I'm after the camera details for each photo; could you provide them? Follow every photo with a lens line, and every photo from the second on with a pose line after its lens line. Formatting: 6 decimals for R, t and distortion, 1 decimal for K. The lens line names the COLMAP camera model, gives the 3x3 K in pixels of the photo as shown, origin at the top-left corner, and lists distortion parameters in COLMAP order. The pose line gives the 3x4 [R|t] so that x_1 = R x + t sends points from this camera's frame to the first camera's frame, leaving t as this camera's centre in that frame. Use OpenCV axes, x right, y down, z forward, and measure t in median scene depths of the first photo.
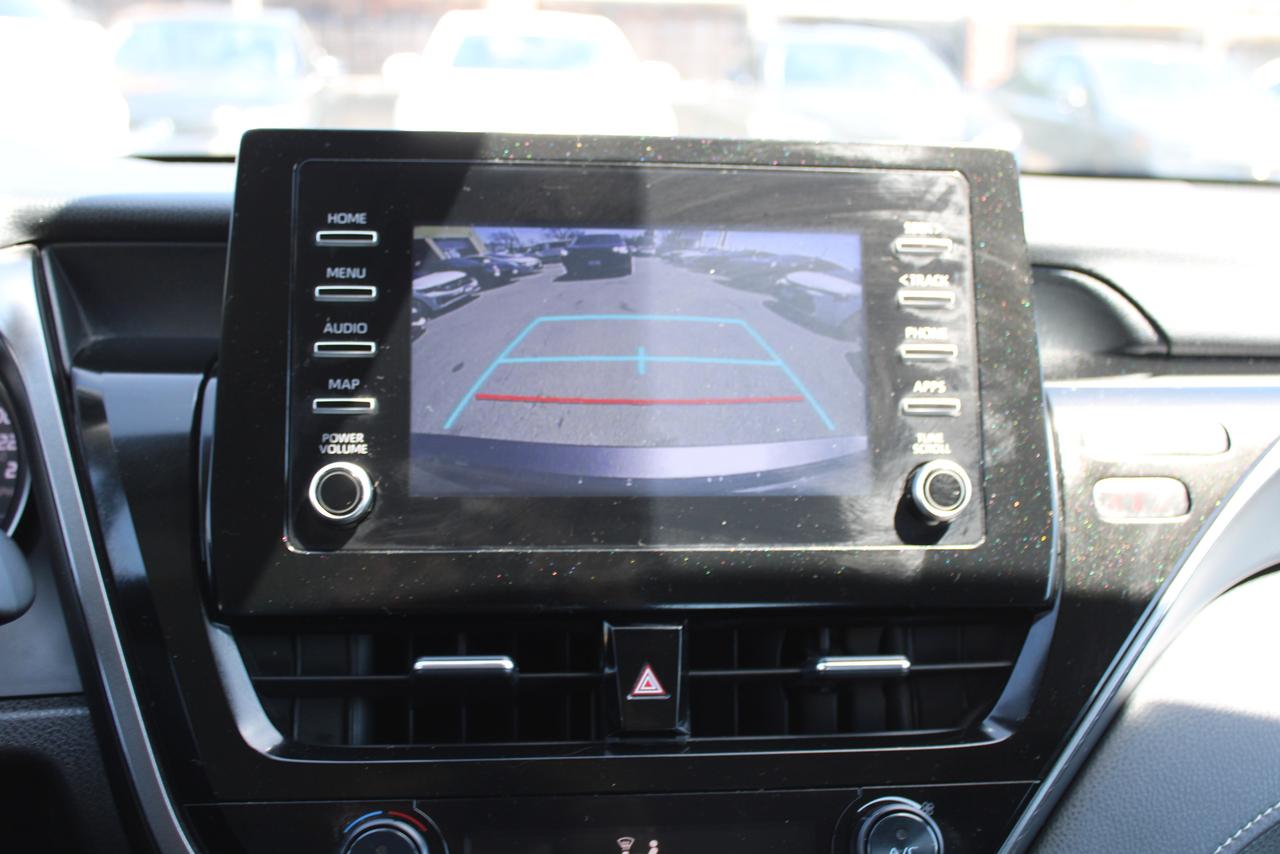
lens RADIAL K [[1430.9, 0, 639.2], [0, 1430.9, 428.8], [0, 0, 1]] dist [-0.097513, 0.000000]
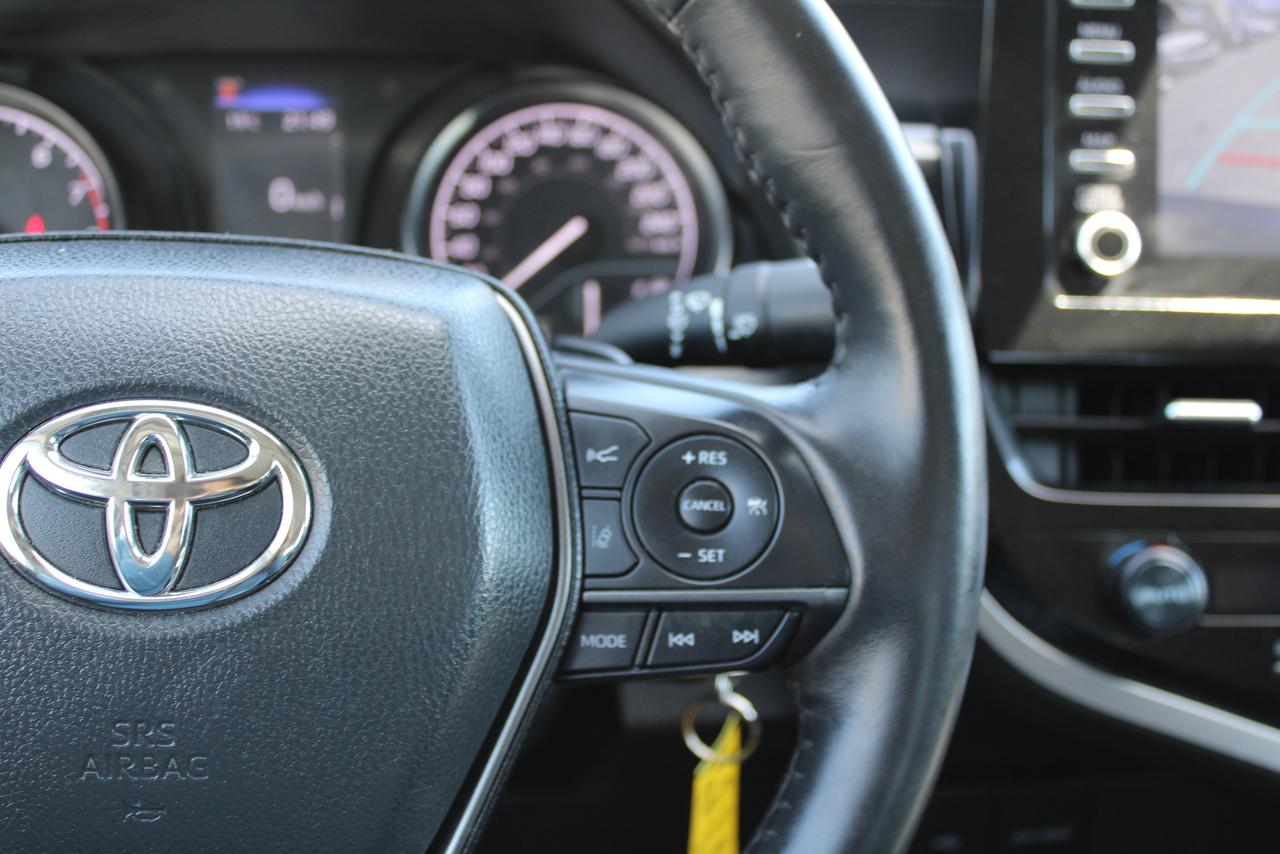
lens RADIAL K [[1533.0, 0, 648.7], [0, 1533.0, 429.8], [0, 0, 1]] dist [-0.069064, 0.000000]
pose [[0.998466, 0.028885, -0.047238, -0.460607], [-0.022374, 0.990865, 0.132986, 0.036073], [0.050648, -0.131725, 0.989992, -0.132944]]
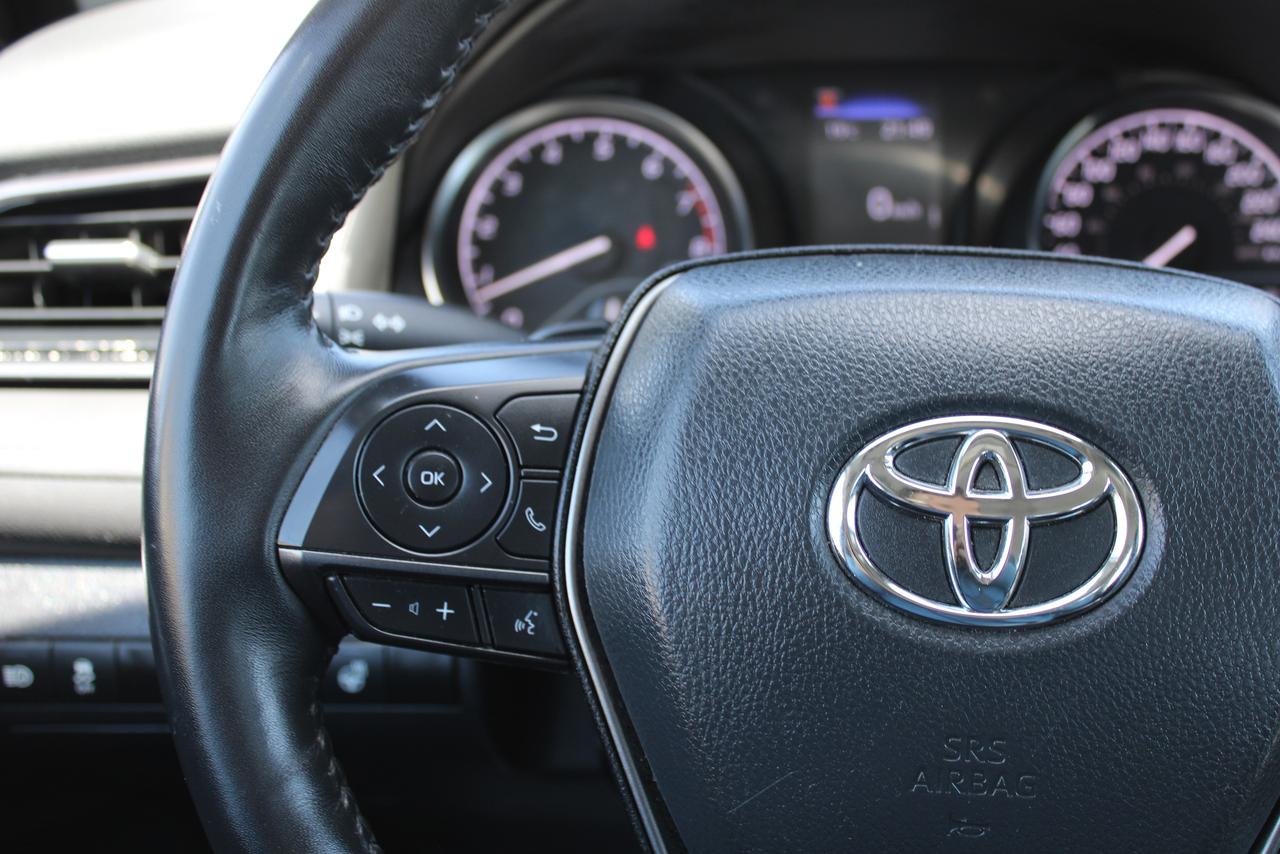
lens RADIAL K [[1533.0, 0, 632.0], [0, 1533.0, 430.4], [0, 0, 1]] dist [-0.069064, 0.000000]
pose [[0.962332, 0.047599, -0.267680, -0.679729], [-0.011108, 0.990617, 0.136217, 0.033569], [0.271652, -0.128112, 0.953830, -0.162827]]
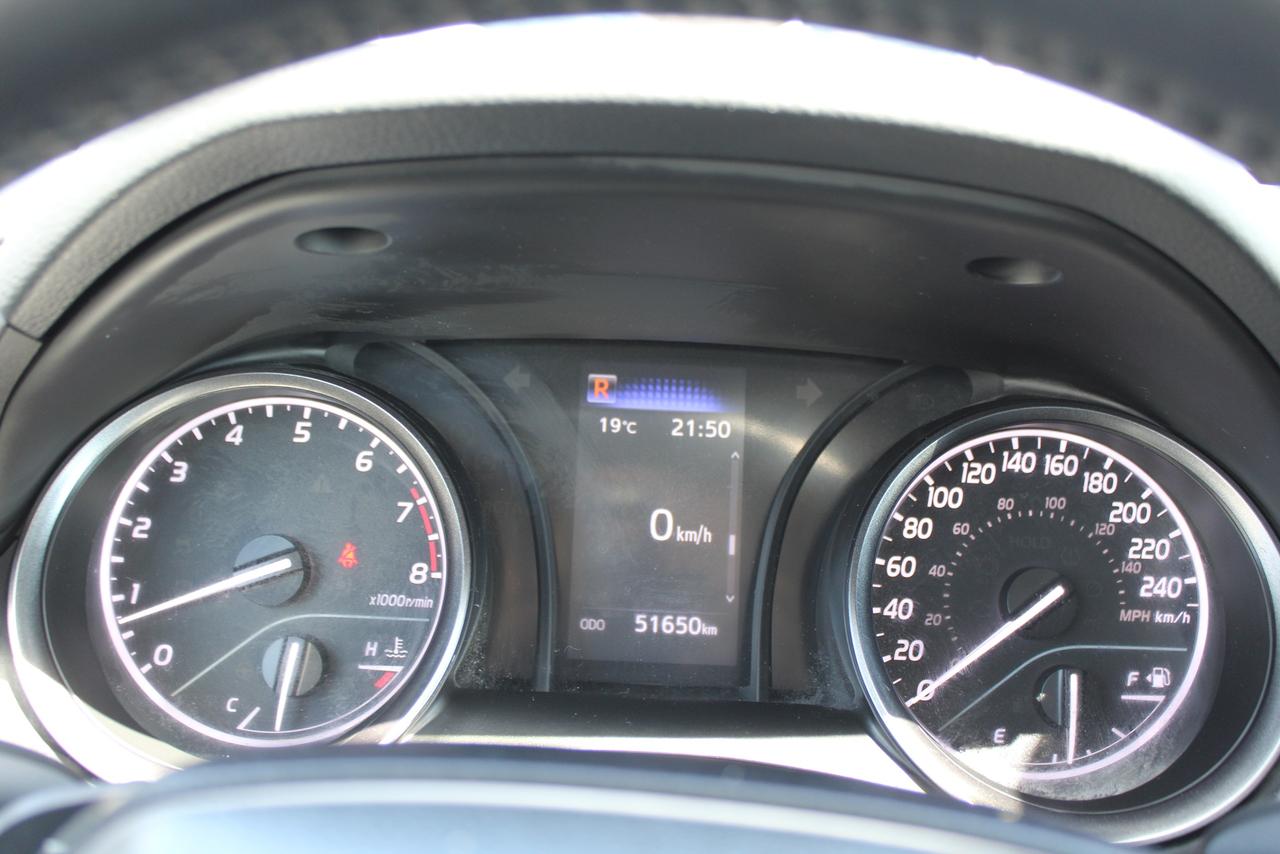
lens RADIAL K [[1420.2, 0, 635.4], [0, 1420.2, 433.3], [0, 0, 1]] dist [-0.071191, 0.000000]
pose [[0.976990, 0.071836, -0.200821, -0.669800], [-0.068767, 0.997385, 0.022228, -0.058779], [0.201893, -0.007906, 0.979376, 0.243441]]
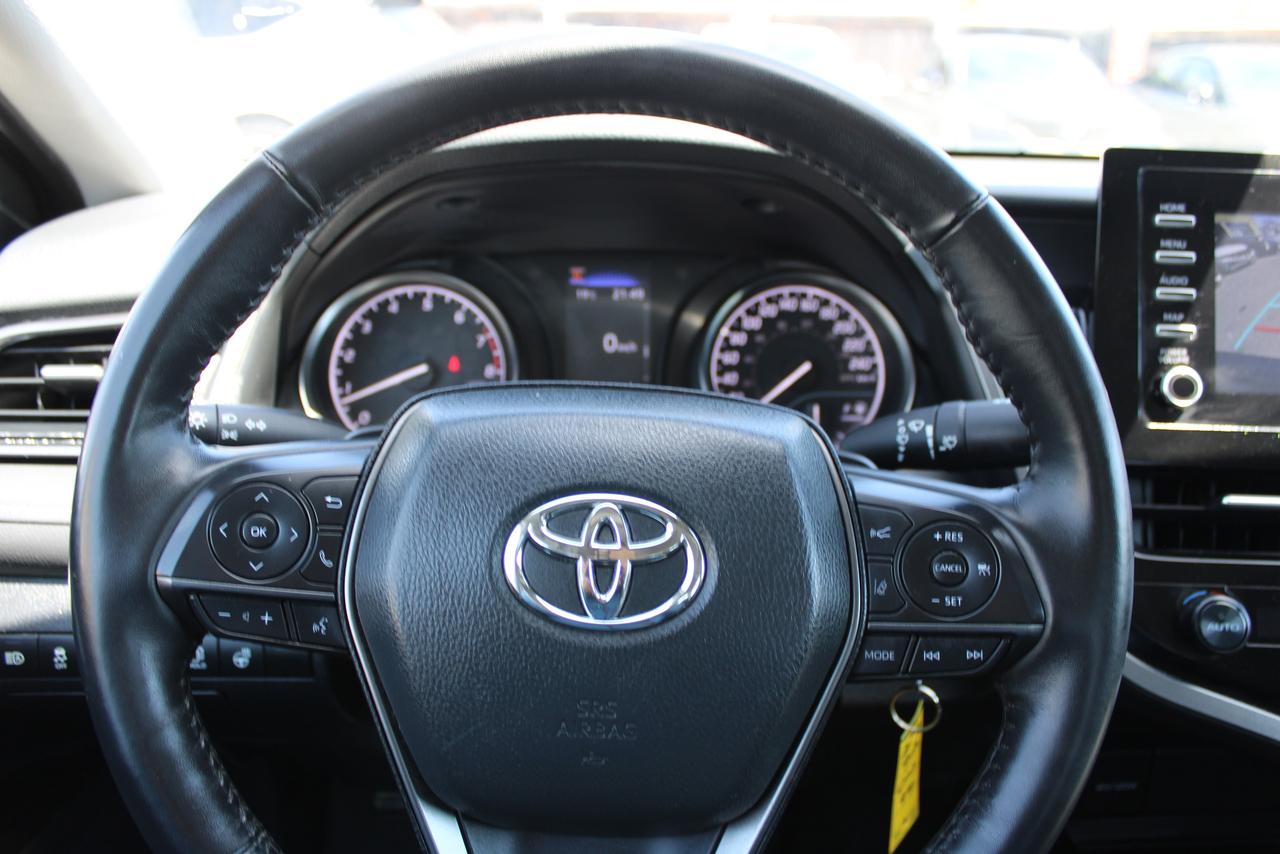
lens RADIAL K [[1064.9, 0, 631.5], [0, 1064.9, 430.2], [0, 0, 1]] dist [-0.161239, 0.113313]
pose [[0.984175, 0.042261, -0.172087, -0.568875], [-0.027153, 0.995642, 0.089220, 0.007023], [0.175107, -0.083135, 0.981033, -0.190623]]
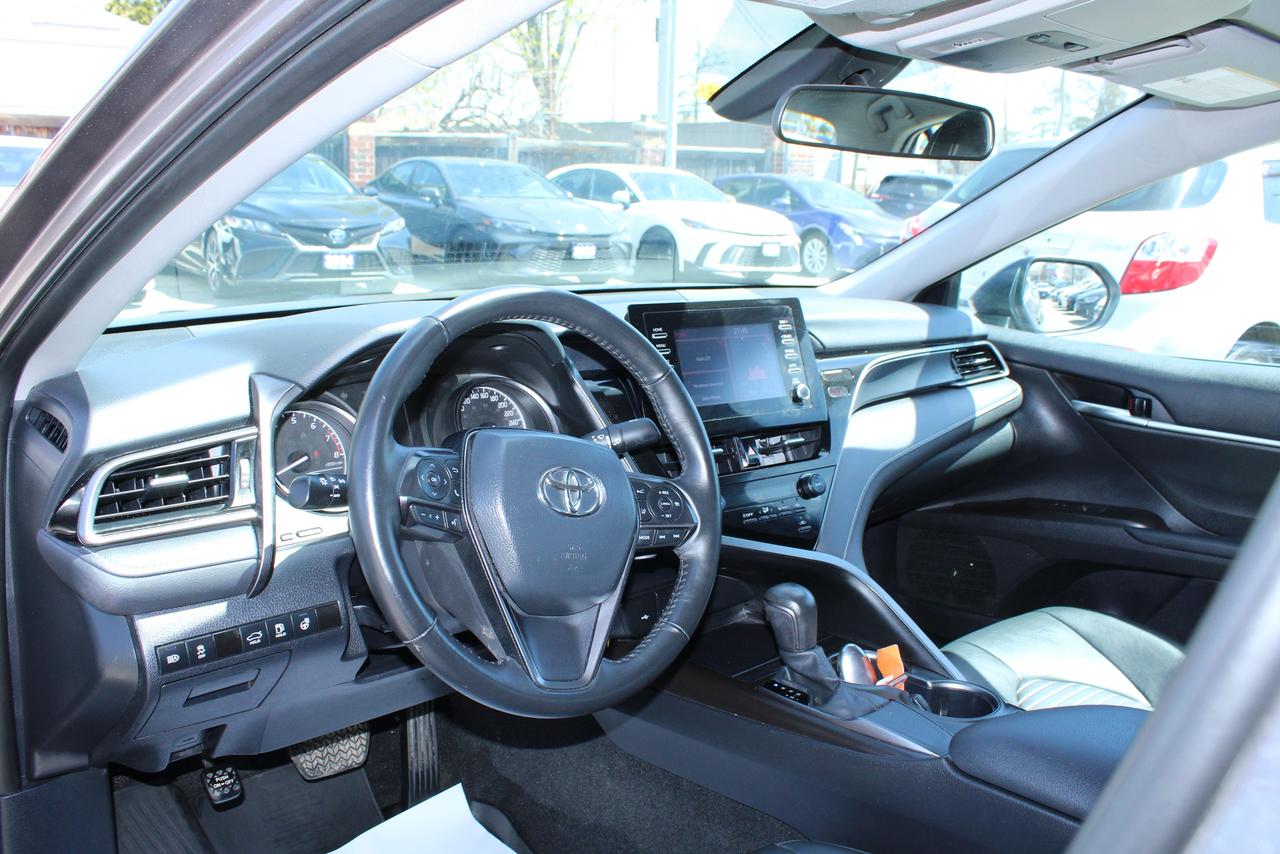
lens RADIAL K [[1064.9, 0, 637.1], [0, 1064.9, 419.2], [0, 0, 1]] dist [-0.161239, 0.113313]
pose [[0.866287, -0.107317, 0.487882, -1.498031], [0.112038, 0.993511, 0.019602, 0.009623], [-0.486820, 0.037681, 0.872689, -1.182009]]
